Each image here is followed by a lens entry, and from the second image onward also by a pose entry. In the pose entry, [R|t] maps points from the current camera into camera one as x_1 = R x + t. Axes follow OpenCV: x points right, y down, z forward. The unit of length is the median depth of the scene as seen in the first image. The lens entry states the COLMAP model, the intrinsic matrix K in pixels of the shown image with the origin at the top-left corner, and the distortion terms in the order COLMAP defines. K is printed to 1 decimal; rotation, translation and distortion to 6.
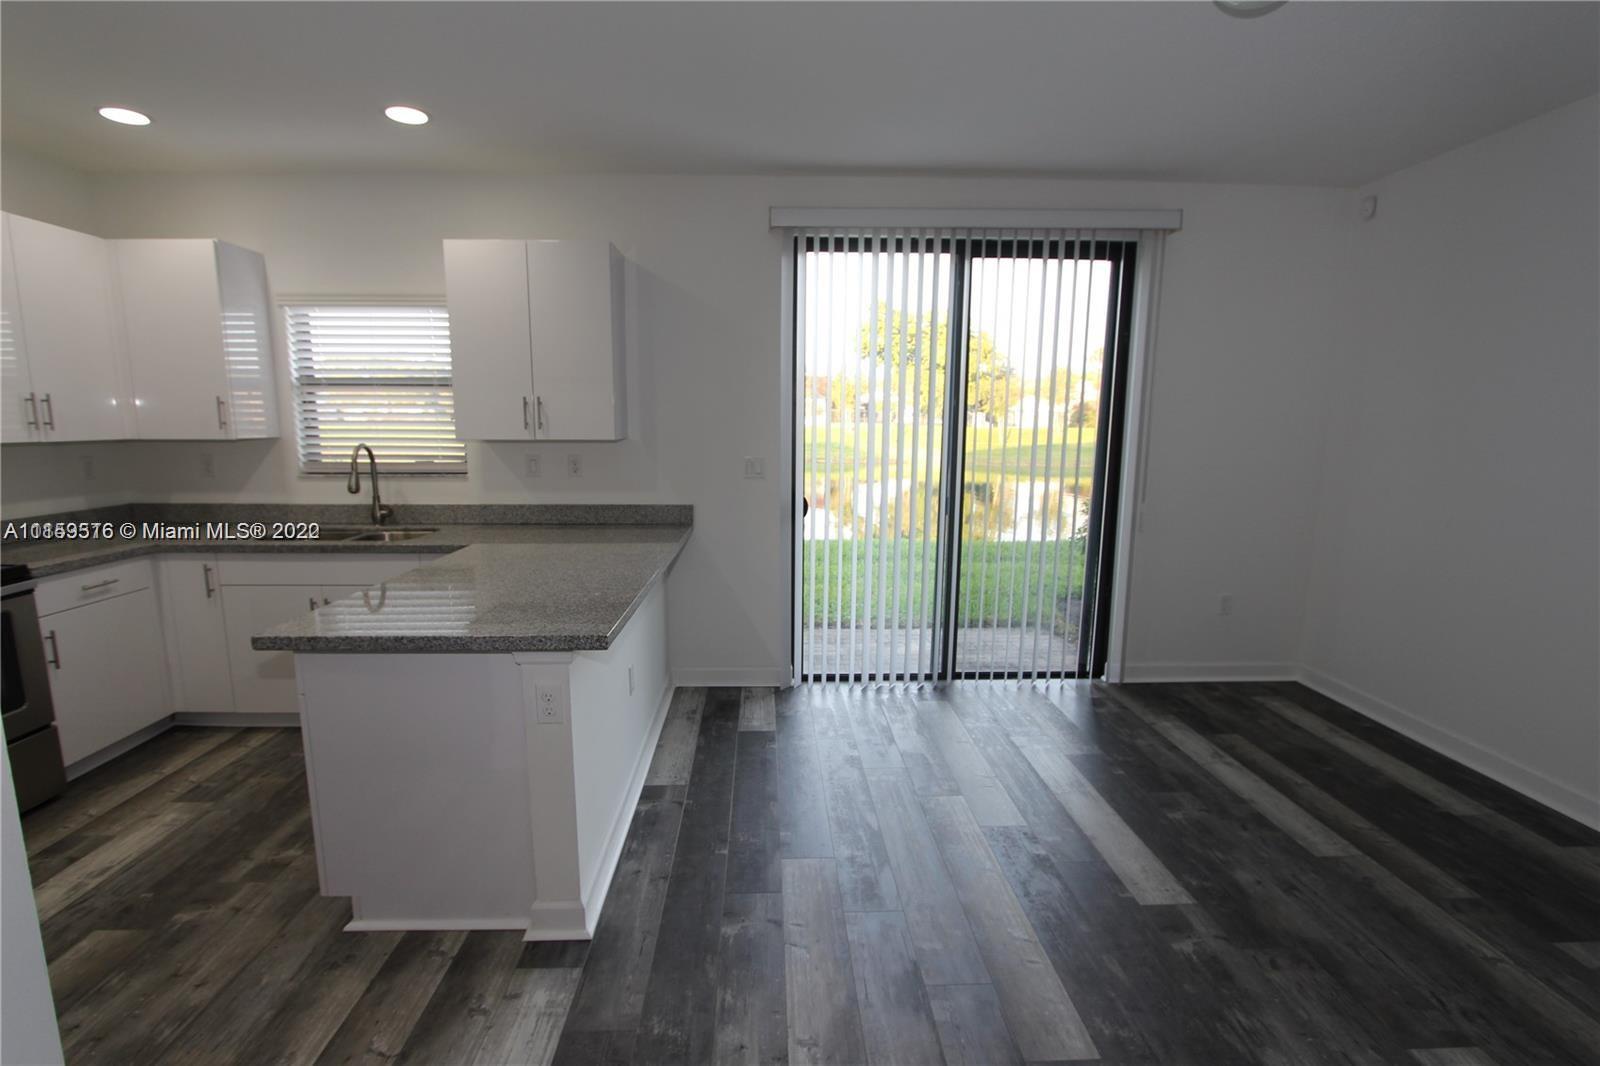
lens RADIAL K [[757.1, 0, 793.9], [0, 757.1, 536.9], [0, 0, 1]] dist [-0.013826, 0.000907]
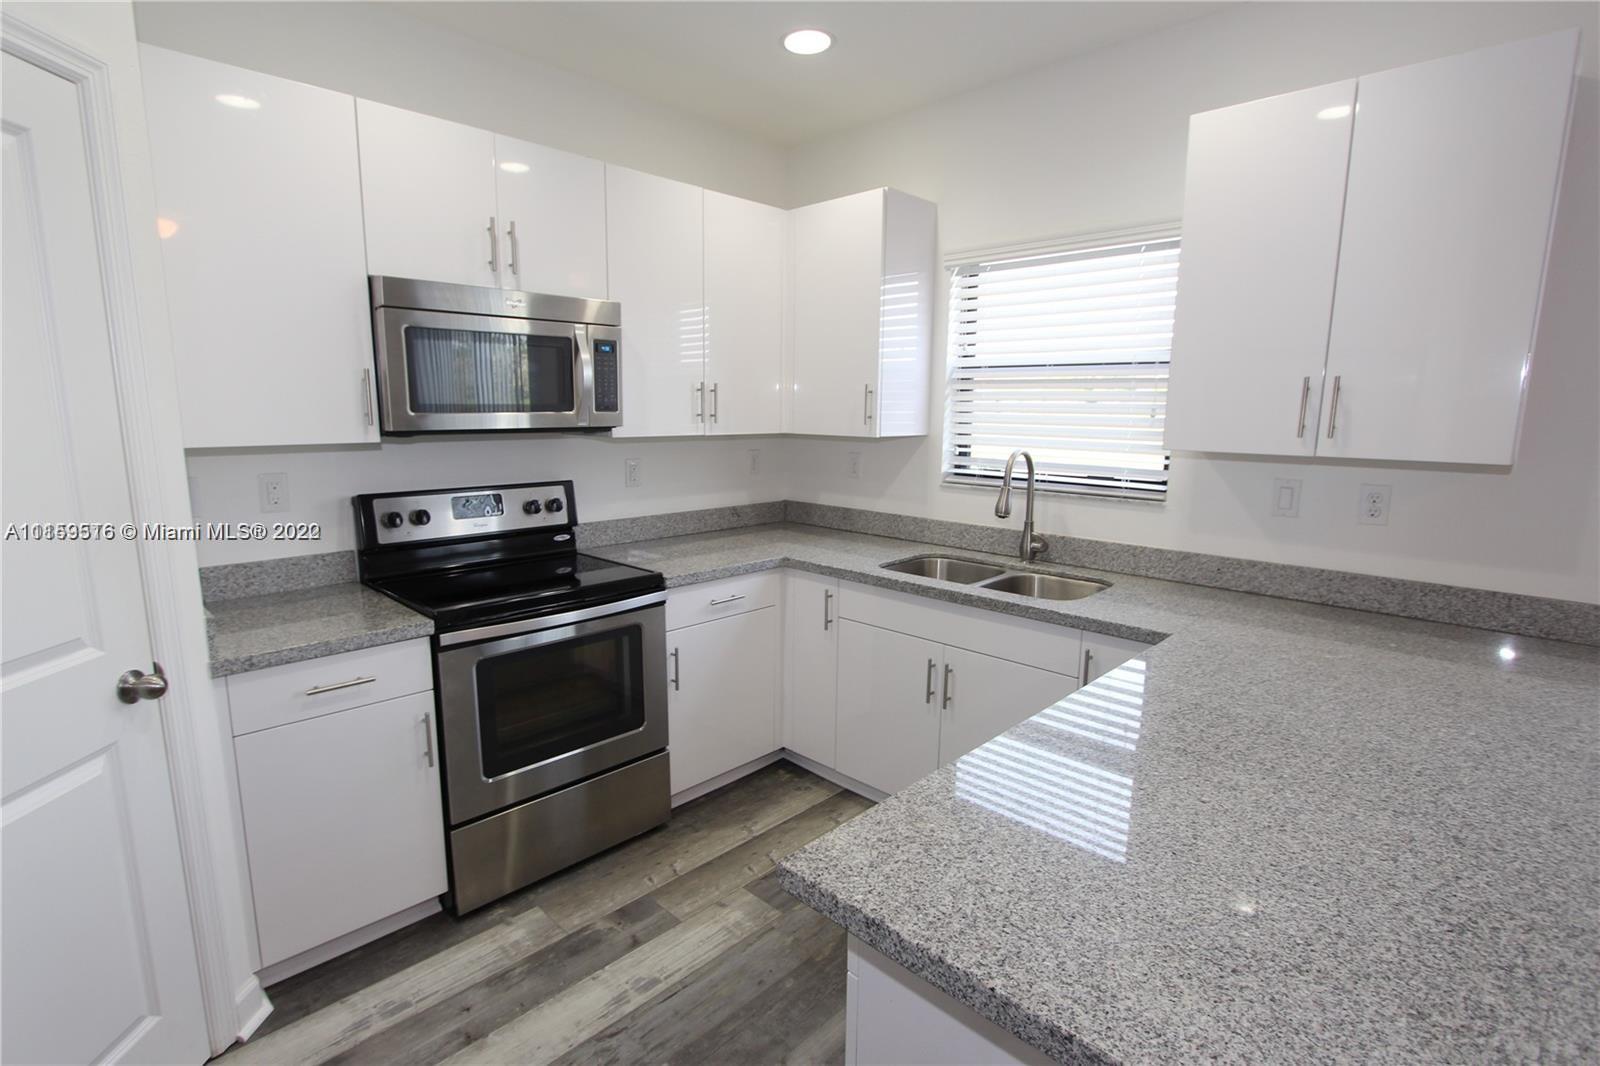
lens RADIAL K [[754.2, 0, 778.6], [0, 754.2, 537.7], [0, 0, 1]] dist [-0.021285, 0.004155]
pose [[0.684470, 0.125797, -0.718106, -0.216615], [-0.116477, 0.991217, 0.062619, -0.060131], [0.719676, 0.040782, 0.693111, 0.358436]]
